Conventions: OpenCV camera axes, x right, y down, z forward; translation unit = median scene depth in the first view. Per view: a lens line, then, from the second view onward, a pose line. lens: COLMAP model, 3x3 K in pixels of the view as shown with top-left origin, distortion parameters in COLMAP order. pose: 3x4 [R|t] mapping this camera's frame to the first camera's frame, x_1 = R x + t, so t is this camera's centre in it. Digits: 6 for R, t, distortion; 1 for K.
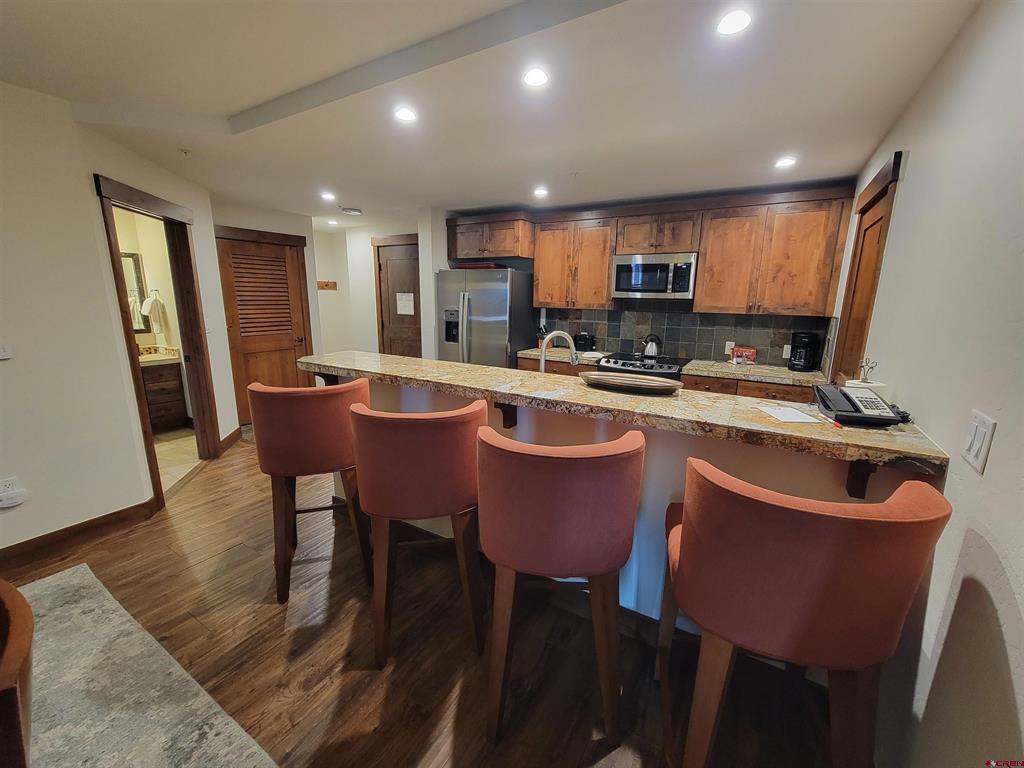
lens RADIAL K [[418.8, 0, 512.6], [0, 418.8, 386.2], [0, 0, 1]] dist [-0.003733, 0.000515]
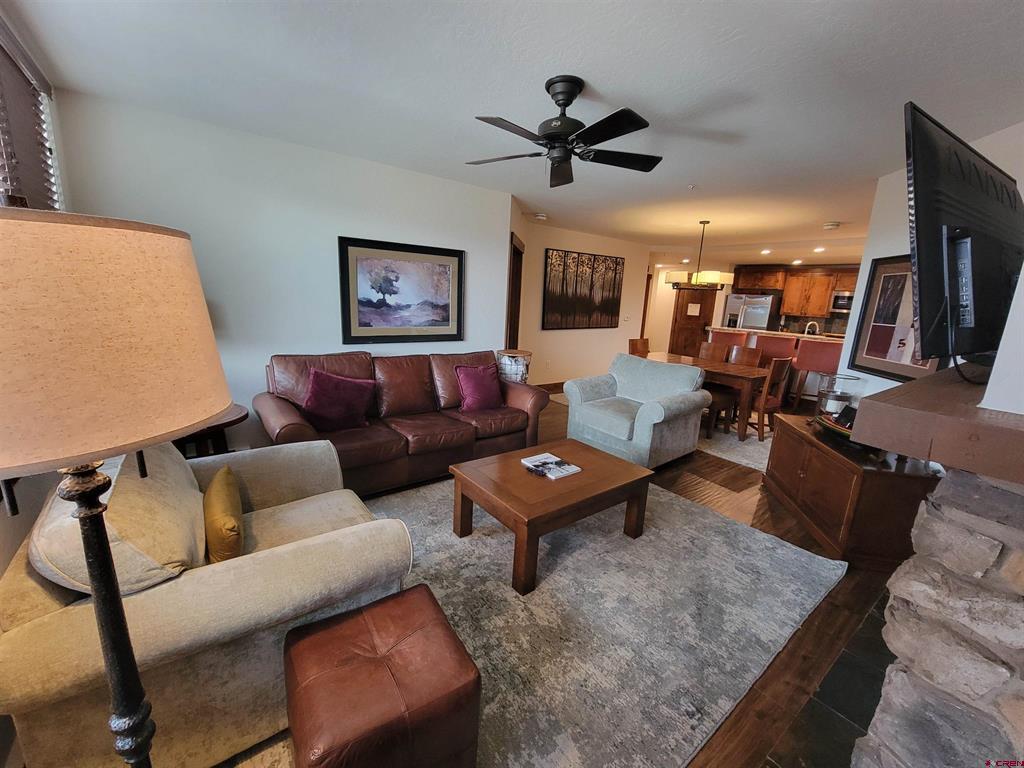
lens RADIAL K [[418.8, 0, 516.9], [0, 418.8, 386.2], [0, 0, 1]] dist [-0.003733, 0.000515]
pose [[0.932375, 0.109108, -0.344635, -0.400244], [-0.113343, 0.993524, 0.007902, 0.276448], [0.343265, 0.031695, 0.938704, -1.285226]]
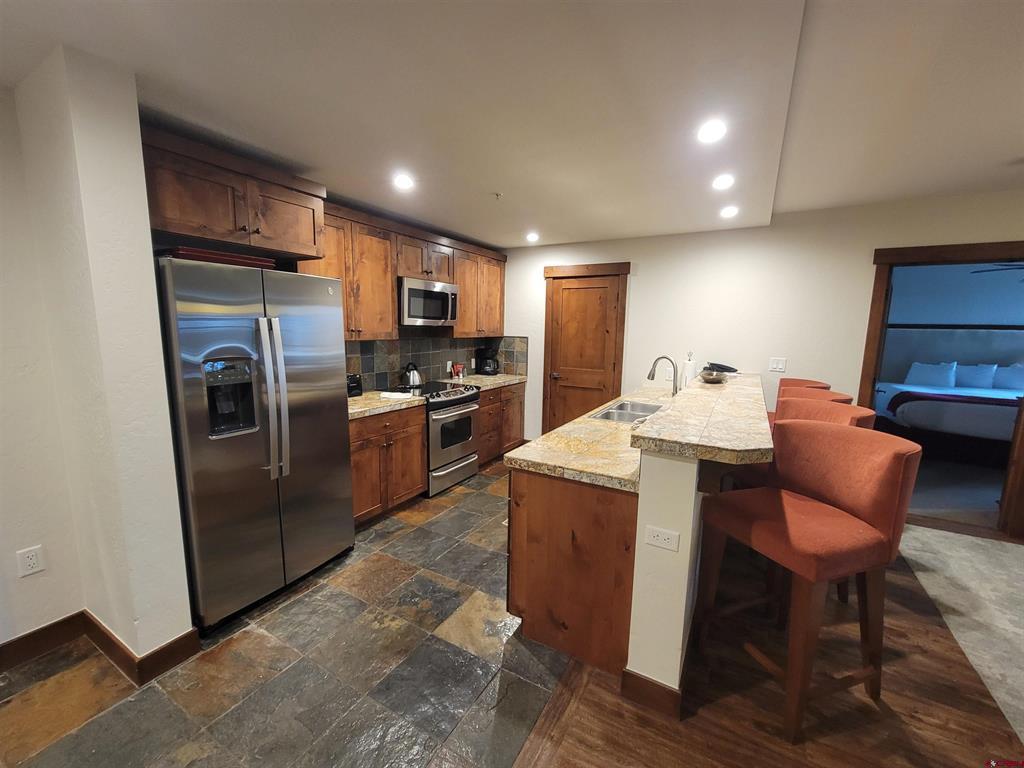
lens RADIAL K [[418.8, 0, 512.6], [0, 418.8, 387.9], [0, 0, 1]] dist [-0.003733, 0.000515]
pose [[-0.021754, -0.161445, 0.986642, -0.596520], [0.195240, 0.967188, 0.162567, -0.171390], [-0.980514, 0.196168, 0.010480, 0.746729]]
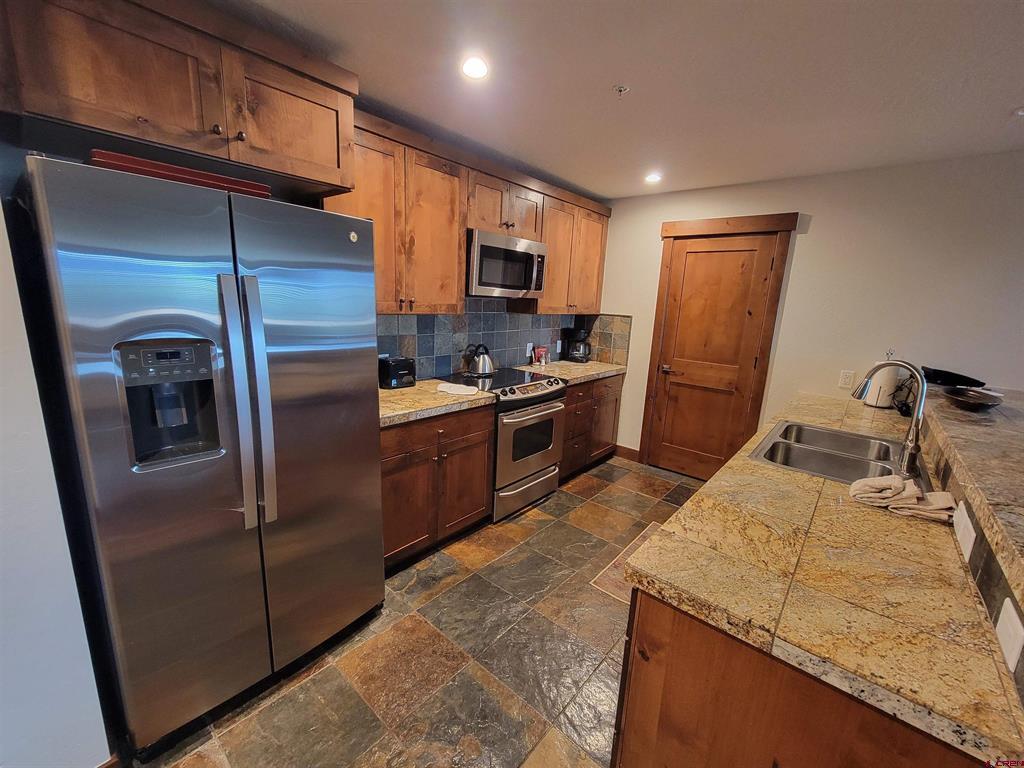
lens RADIAL K [[418.8, 0, 513.9], [0, 418.8, 387.1], [0, 0, 1]] dist [-0.003733, 0.000515]
pose [[0.168822, -0.213609, 0.962222, -0.374474], [0.165855, 0.968470, 0.185897, -0.172348], [-0.971592, 0.128205, 0.198927, 0.775825]]
